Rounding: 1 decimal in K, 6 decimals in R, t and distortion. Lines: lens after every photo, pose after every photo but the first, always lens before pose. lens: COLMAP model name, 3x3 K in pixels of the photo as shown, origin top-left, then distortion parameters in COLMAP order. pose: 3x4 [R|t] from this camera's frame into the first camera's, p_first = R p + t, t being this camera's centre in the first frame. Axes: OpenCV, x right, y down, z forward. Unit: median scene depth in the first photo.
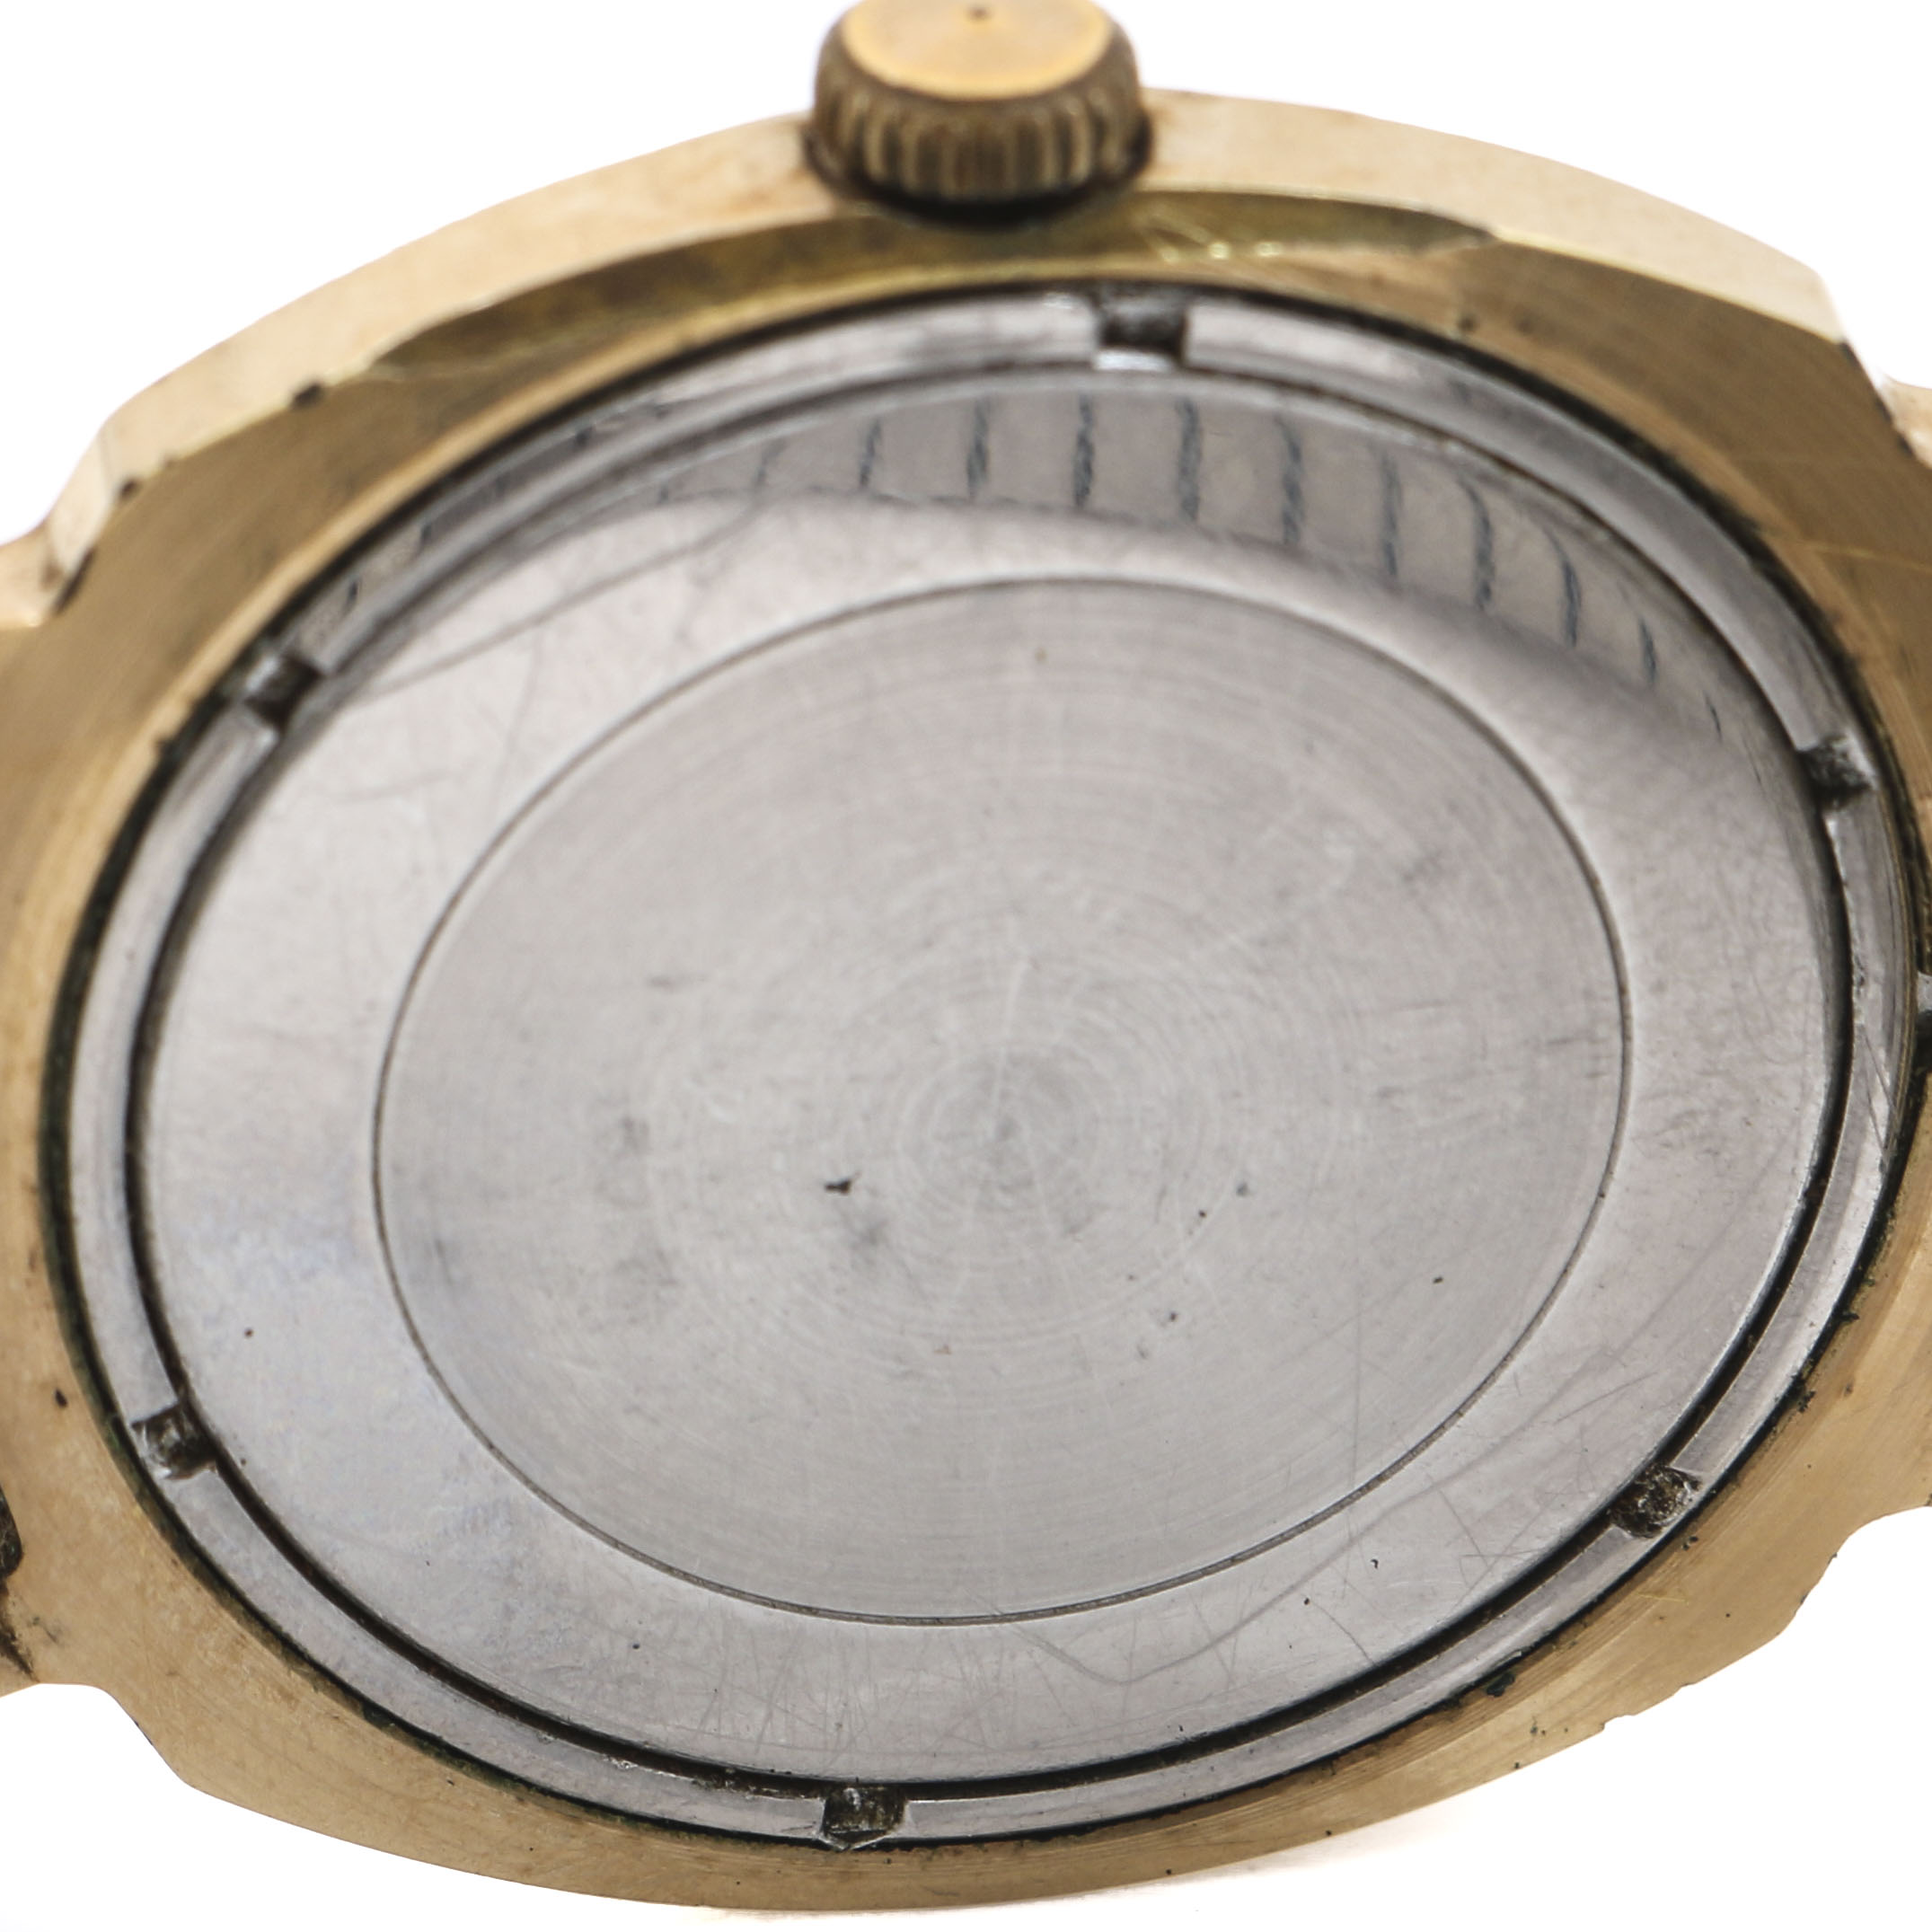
lens RADIAL K [[10145.0, 0, 968.4], [0, 10145.0, 966.2], [0, 0, 1]] dist [-0.020989, 0.000000]
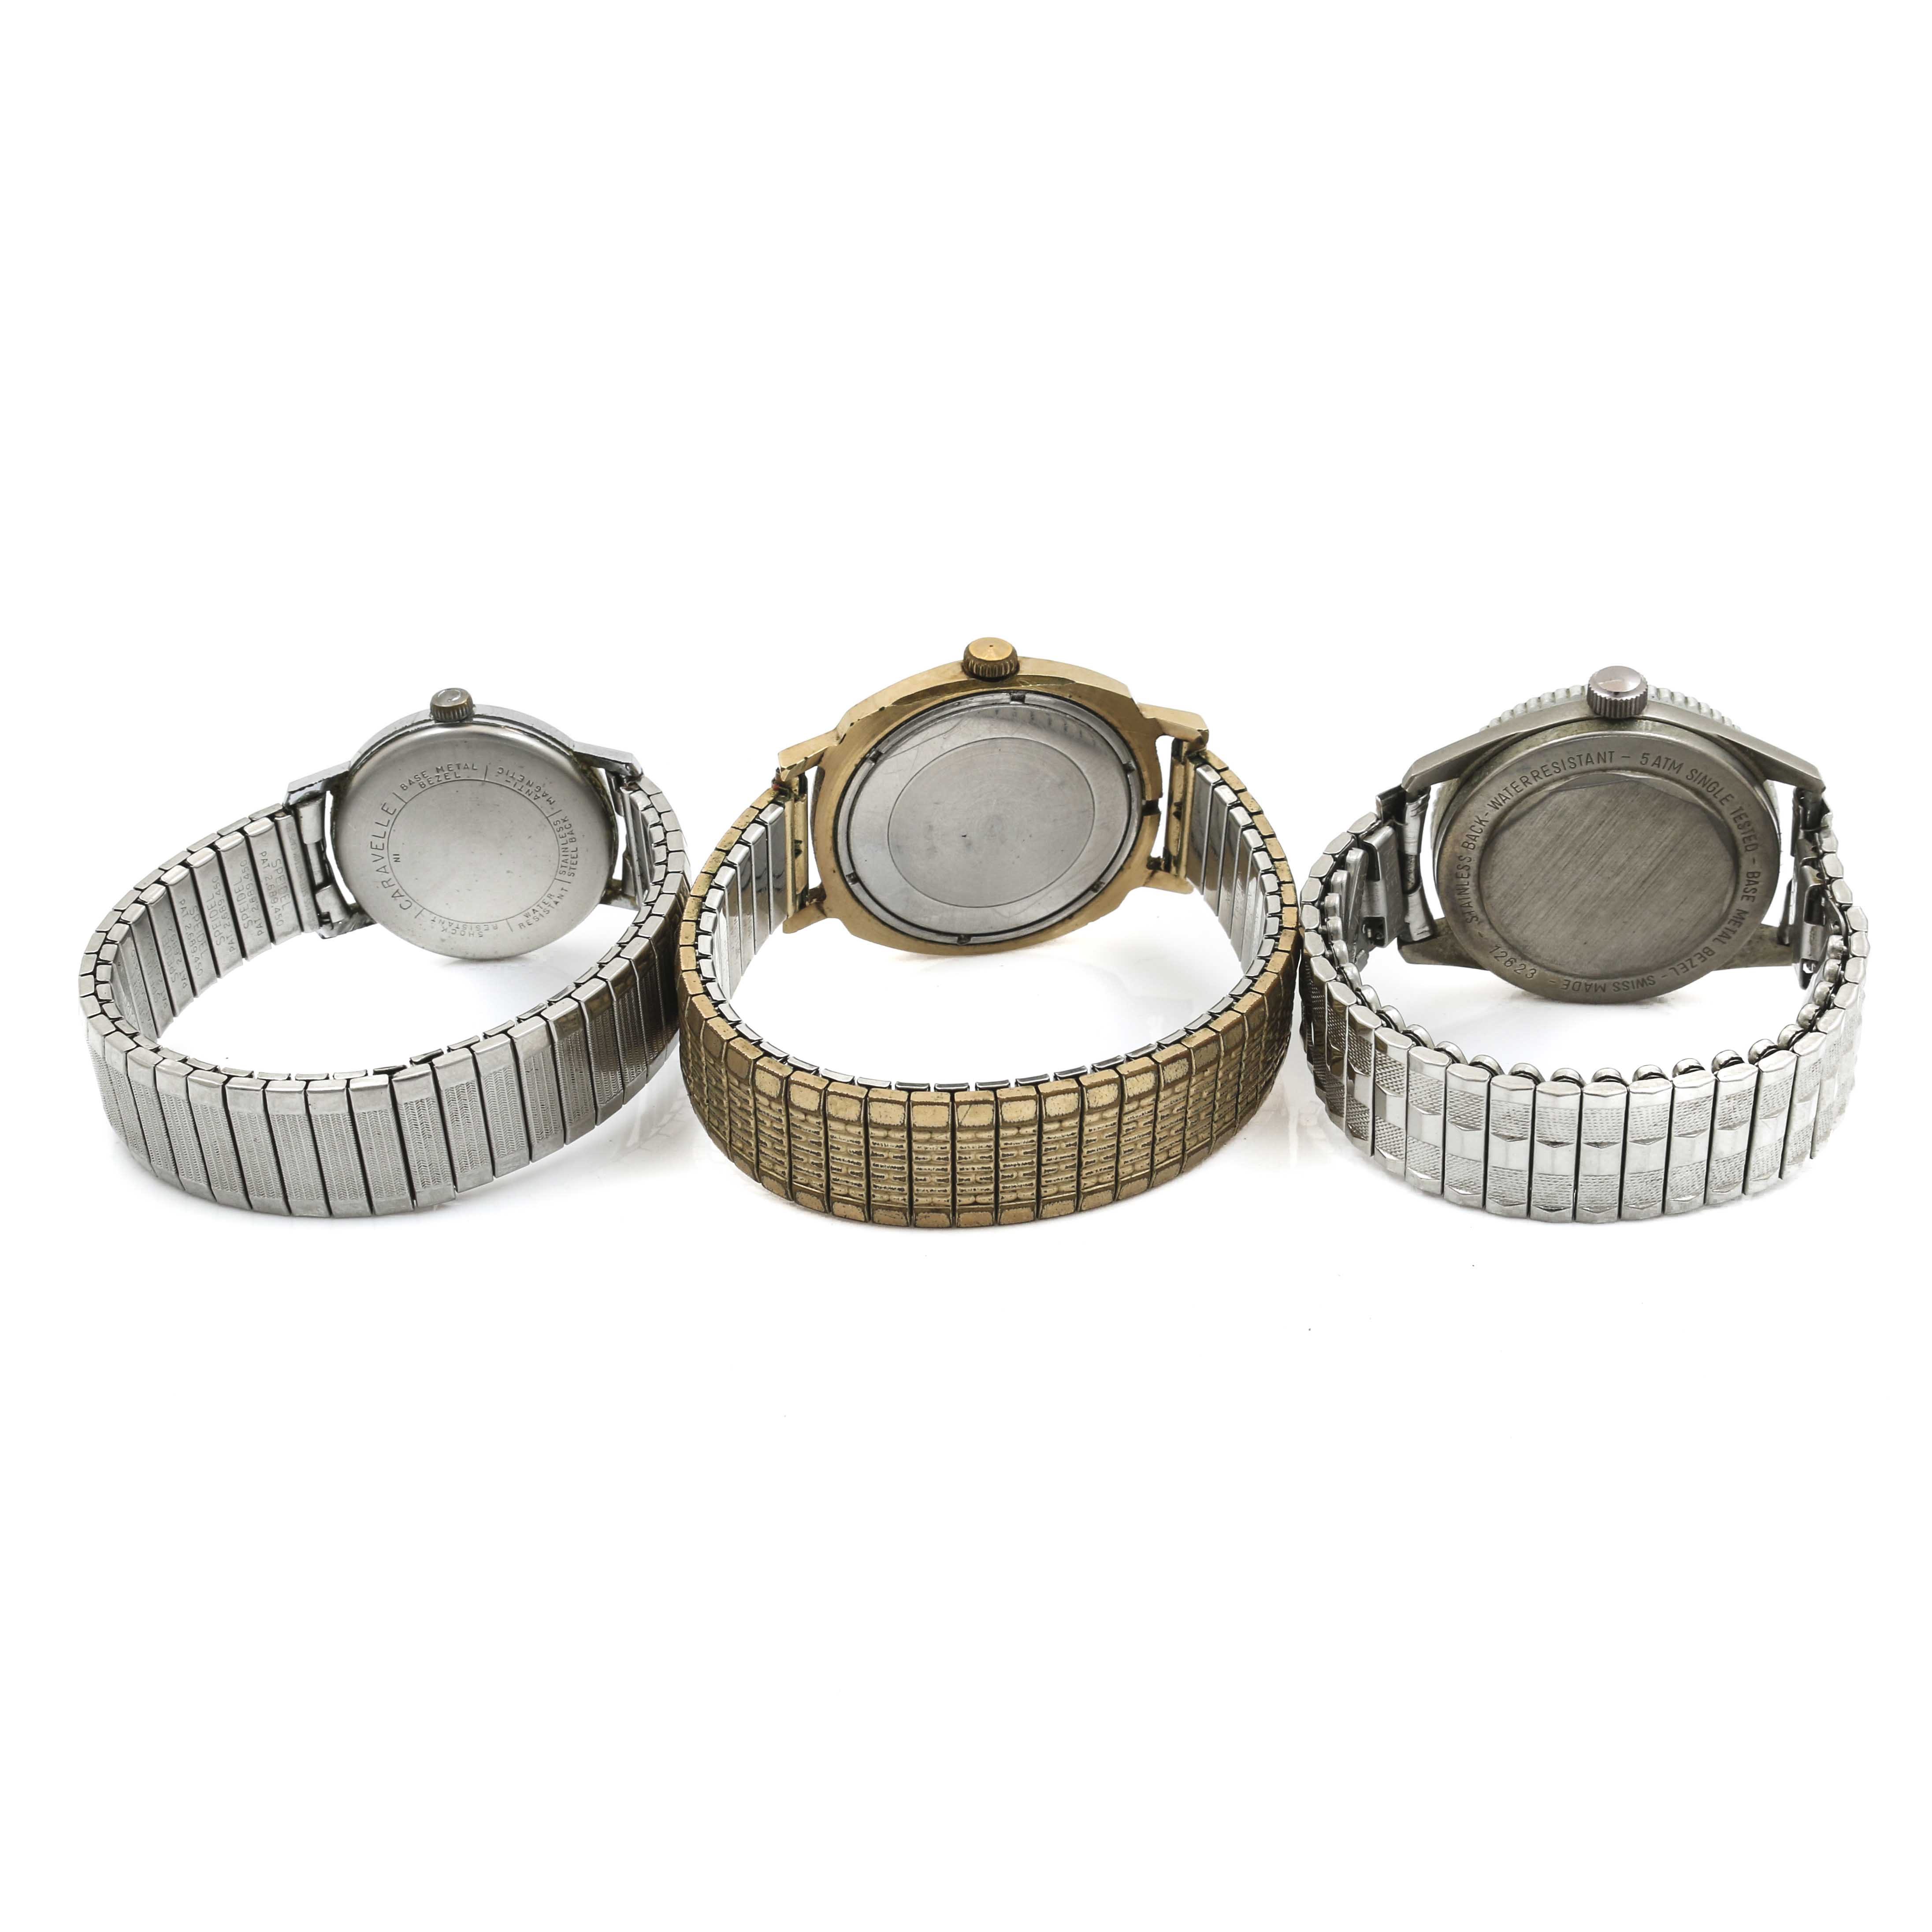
lens RADIAL K [[3282.7, 0, 961.7], [0, 3282.7, 967.4], [0, 0, 1]] dist [-0.006897, 0.000000]
pose [[0.998264, -0.006325, 0.058557, -0.129822], [0.000755, 0.995511, 0.094647, -0.085731], [-0.058893, -0.094439, 0.993787, -0.952724]]
